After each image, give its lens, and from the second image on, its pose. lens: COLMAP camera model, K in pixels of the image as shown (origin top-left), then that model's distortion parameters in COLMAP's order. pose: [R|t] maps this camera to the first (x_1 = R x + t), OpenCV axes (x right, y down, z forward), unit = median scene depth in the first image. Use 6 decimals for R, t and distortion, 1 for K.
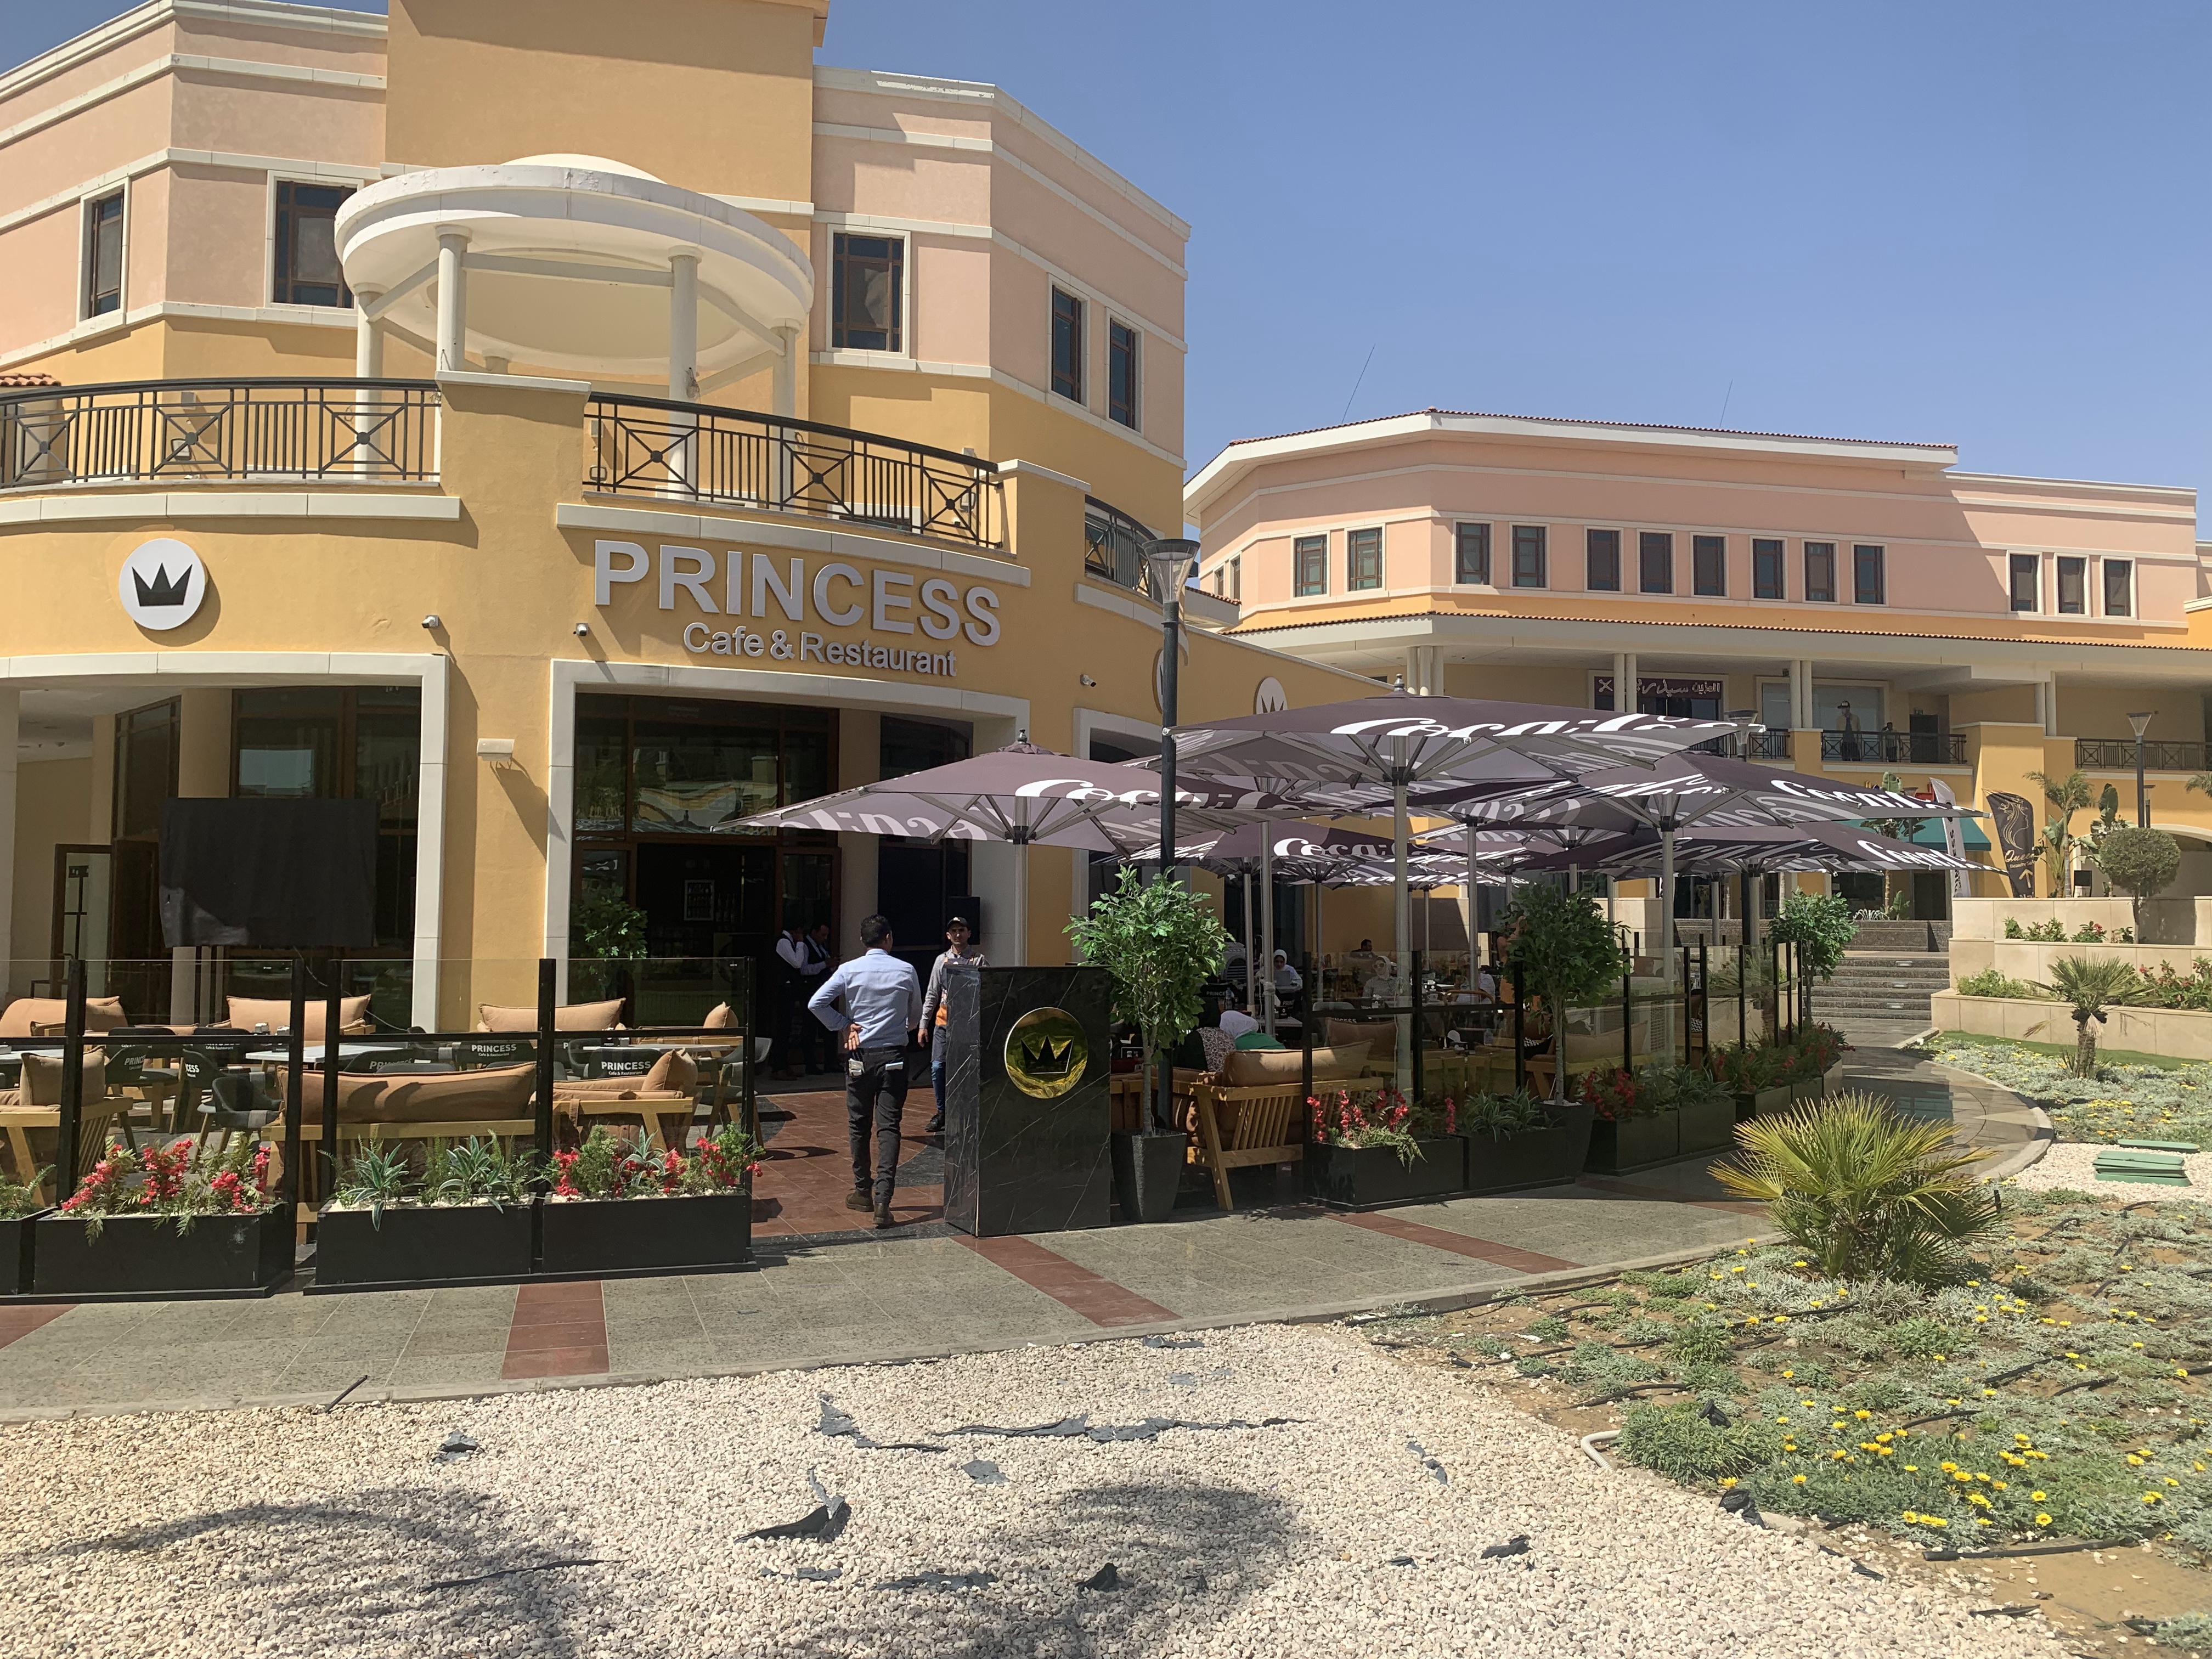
lens RADIAL K [[1652.5, 0, 1104.4], [0, 1652.5, 820.3], [0, 0, 1]] dist [0.112926, -0.214420]
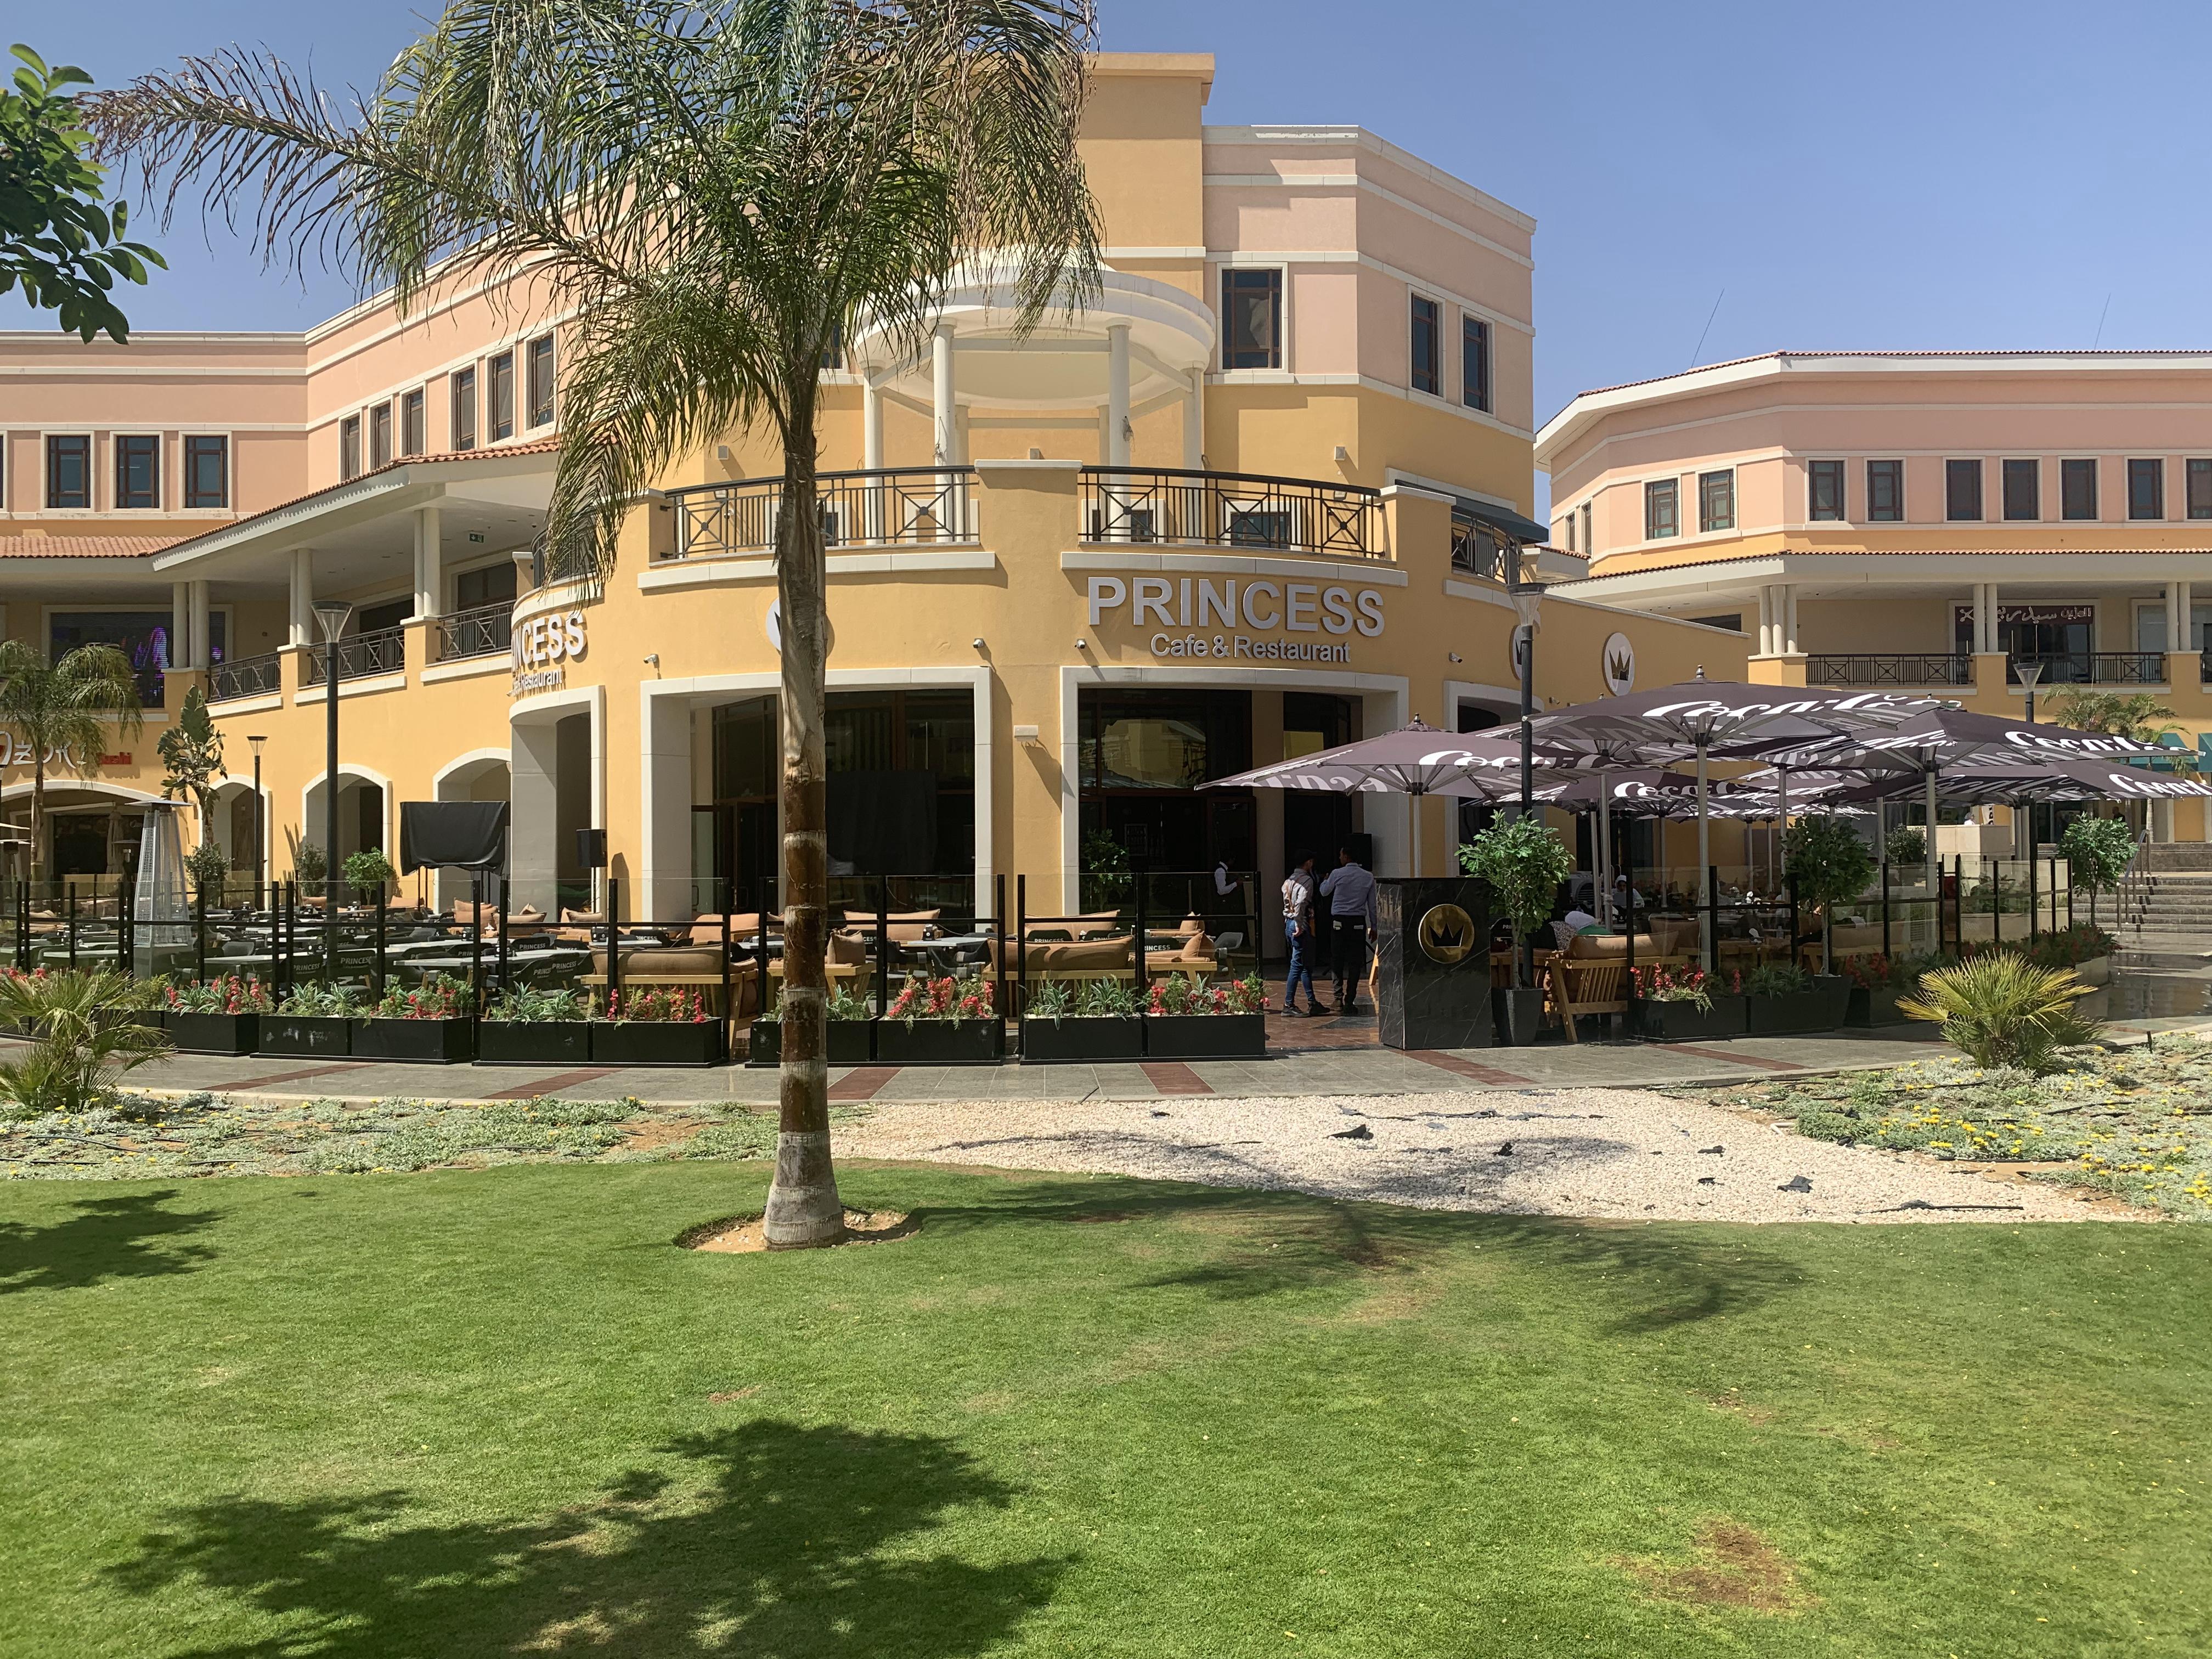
lens RADIAL K [[1652.5, 0, 1104.4], [0, 1652.5, 820.3], [0, 0, 1]] dist [0.112926, -0.214420]
pose [[0.978502, -0.017670, -0.205477, -0.015700], [0.025273, 0.999087, 0.034436, -0.014331], [0.204681, -0.038889, 0.978056, -0.319406]]
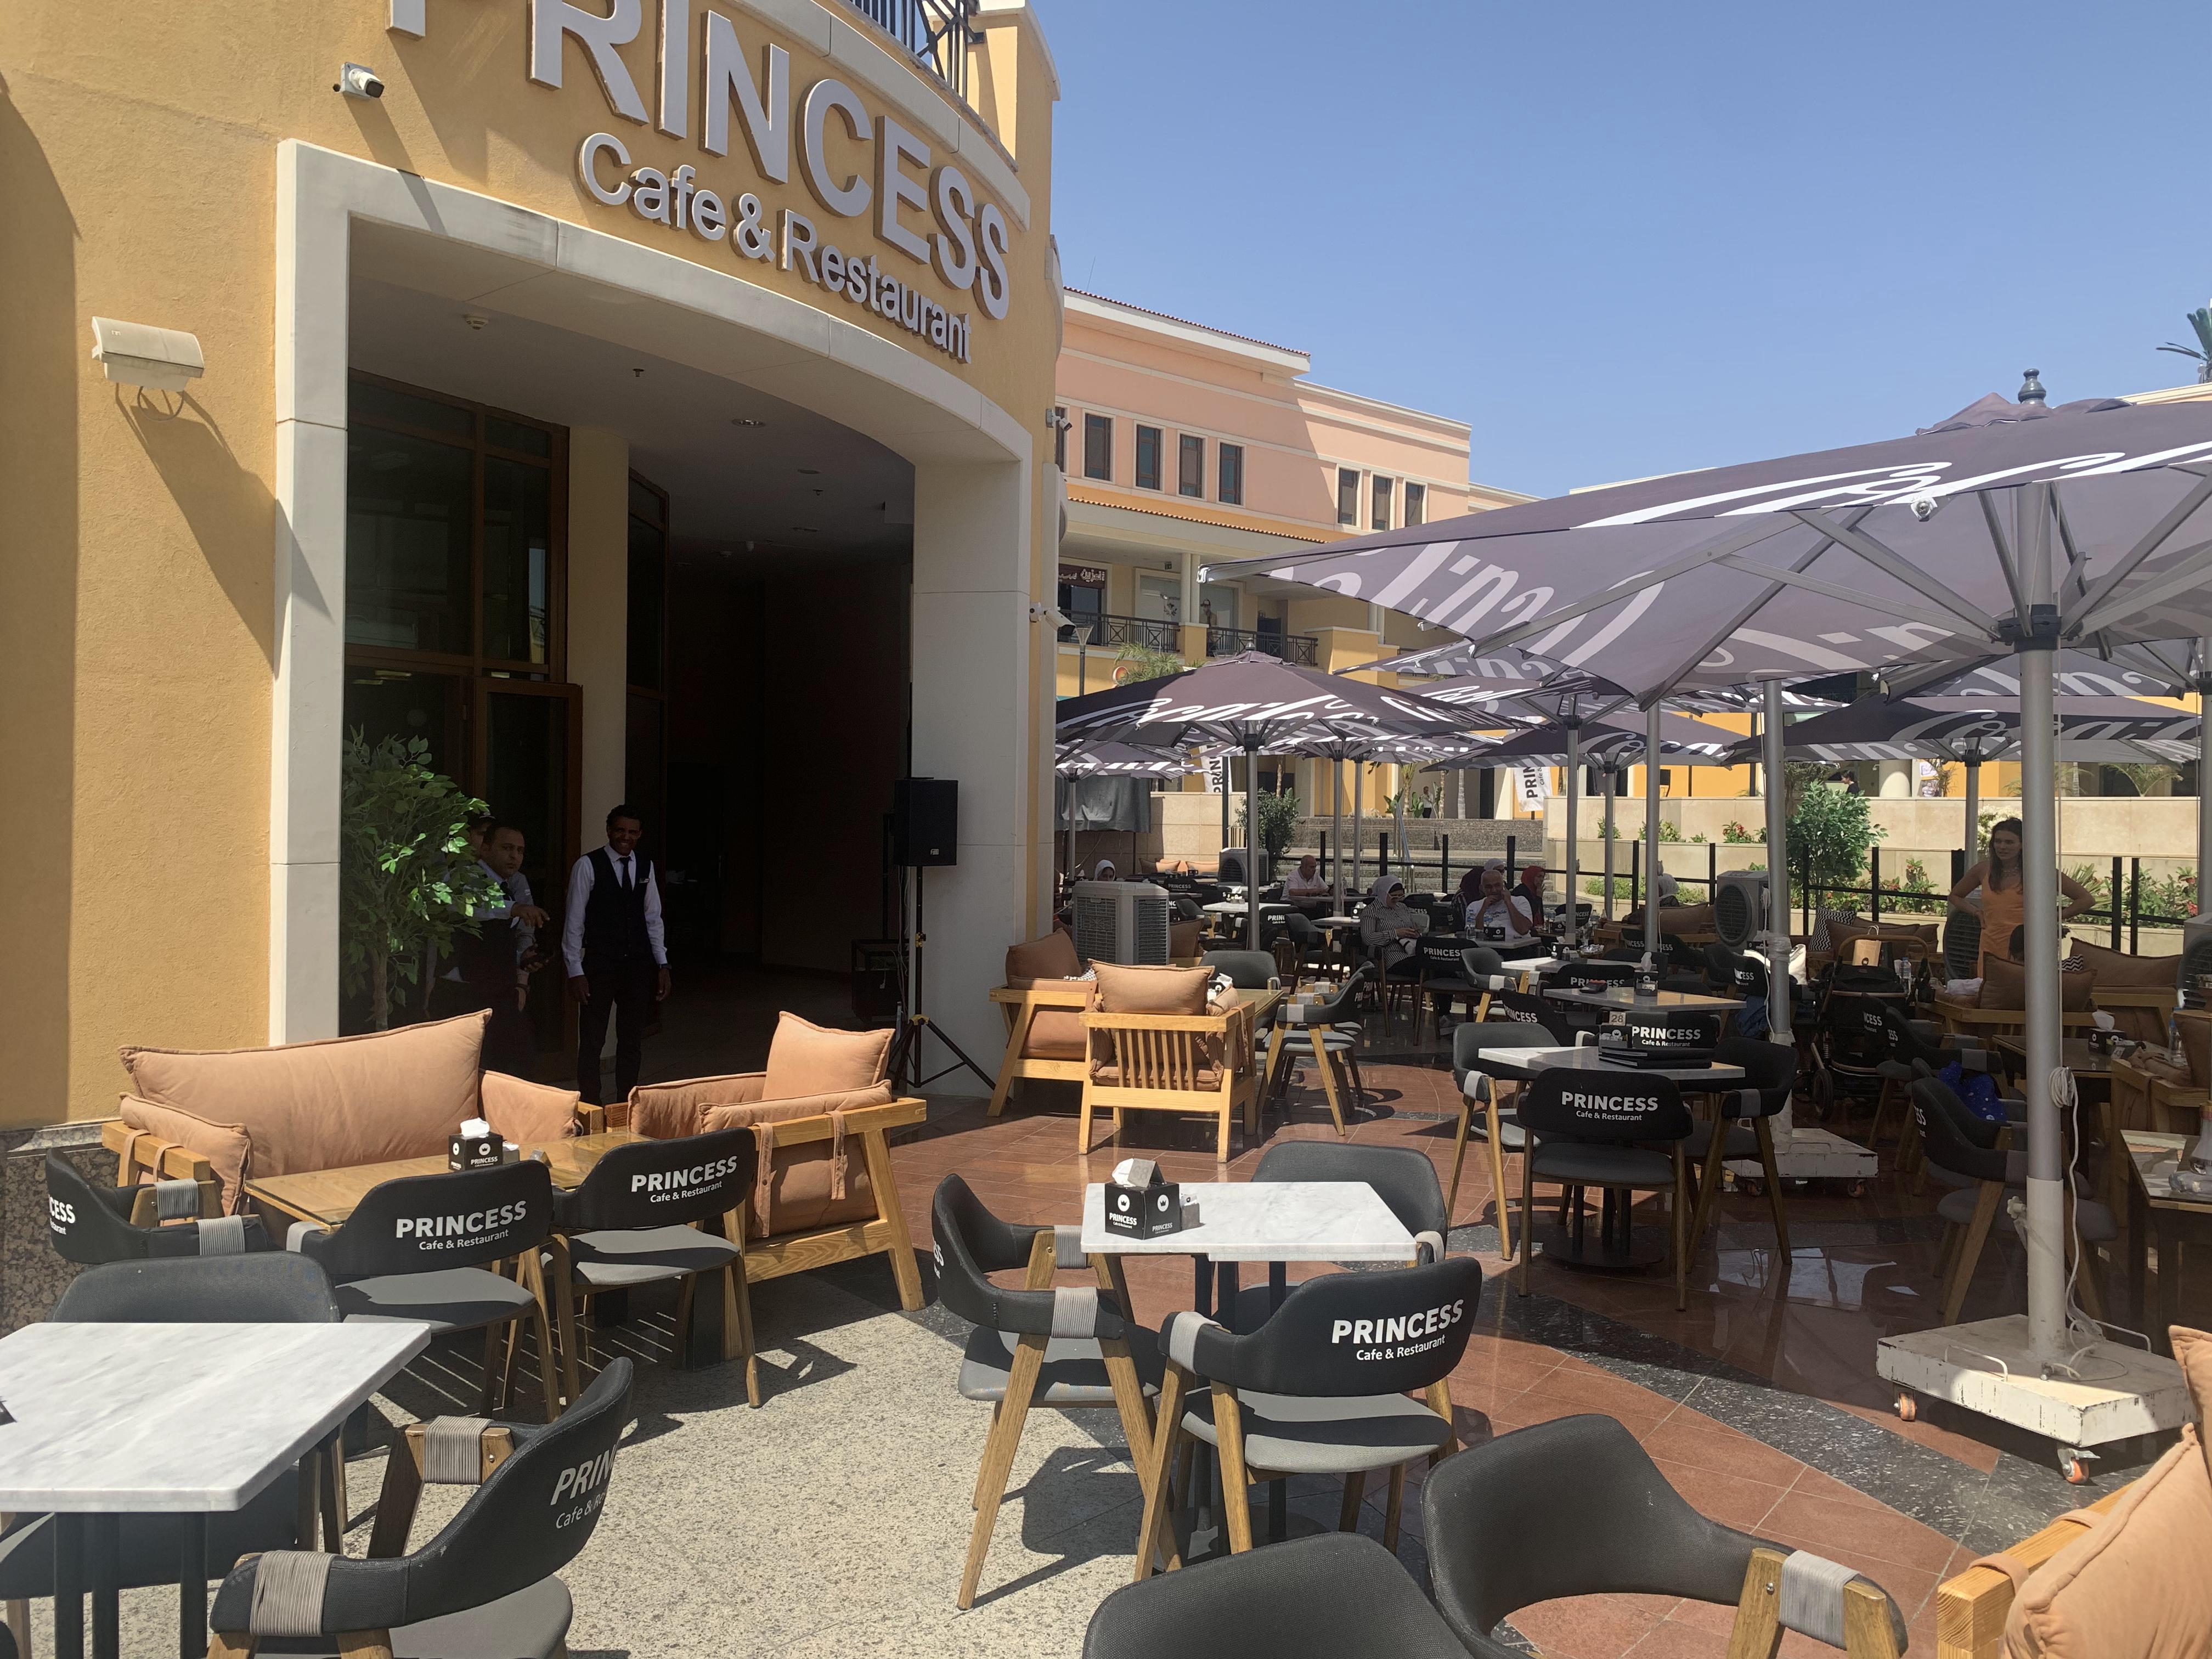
lens RADIAL K [[1676.2, 0, 1112.9], [0, 1676.2, 814.3], [0, 0, 1]] dist [0.033284, -0.039728]
pose [[0.871900, -0.001146, 0.489683, -0.336049], [-0.026046, 0.998473, 0.048714, 0.032529], [-0.488992, -0.055228, 0.870538, 0.530070]]
